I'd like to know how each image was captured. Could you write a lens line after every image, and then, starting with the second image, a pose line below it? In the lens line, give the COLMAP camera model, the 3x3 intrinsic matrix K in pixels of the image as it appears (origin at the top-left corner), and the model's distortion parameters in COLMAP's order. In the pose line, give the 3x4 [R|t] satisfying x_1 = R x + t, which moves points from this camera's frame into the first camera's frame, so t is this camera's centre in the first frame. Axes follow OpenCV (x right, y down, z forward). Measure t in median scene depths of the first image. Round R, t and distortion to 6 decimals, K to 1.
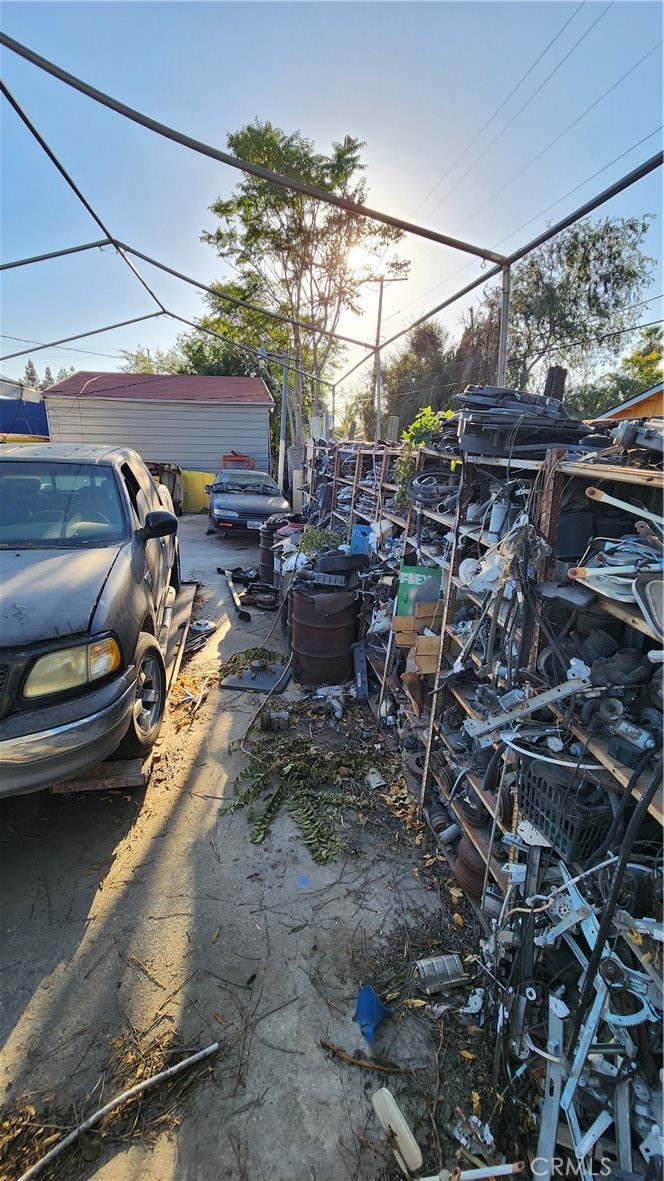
lens RADIAL K [[490.3, 0, 331.3], [0, 490.3, 587.8], [0, 0, 1]] dist [0.001975, -0.000631]
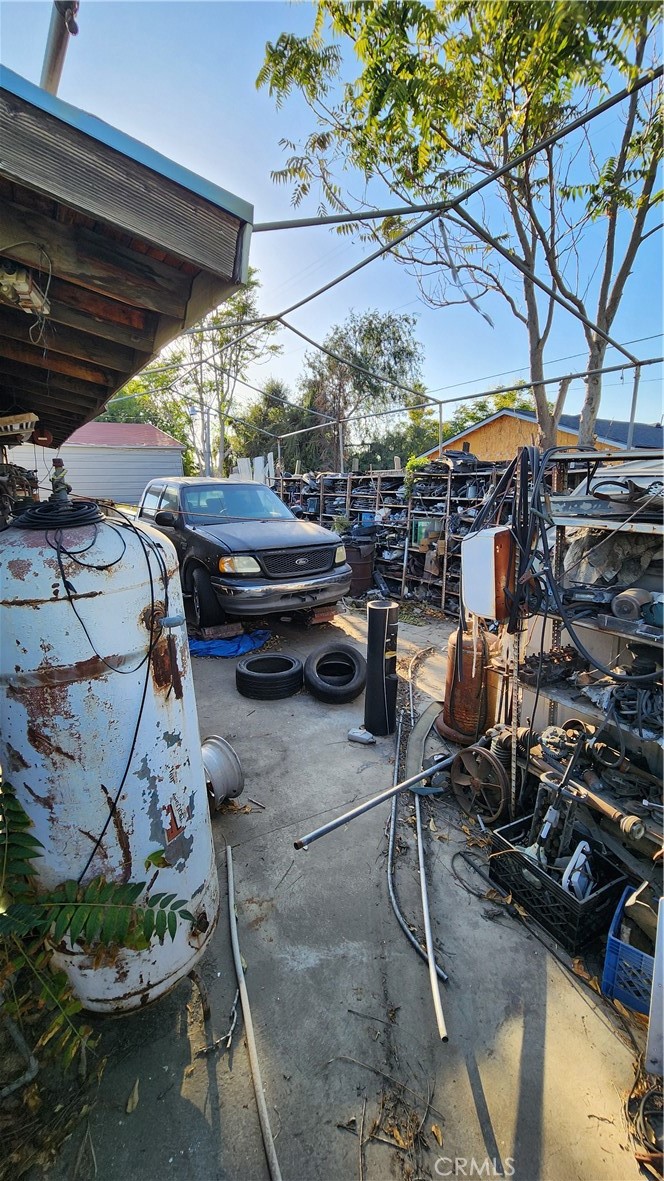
lens RADIAL K [[490.3, 0, 331.3], [0, 490.3, 587.1], [0, 0, 1]] dist [0.001975, -0.000631]
pose [[0.928649, -0.107233, 0.355123, -0.153569], [0.132659, 0.990001, -0.047964, 0.045928], [-0.346429, 0.091652, 0.933588, -0.145828]]
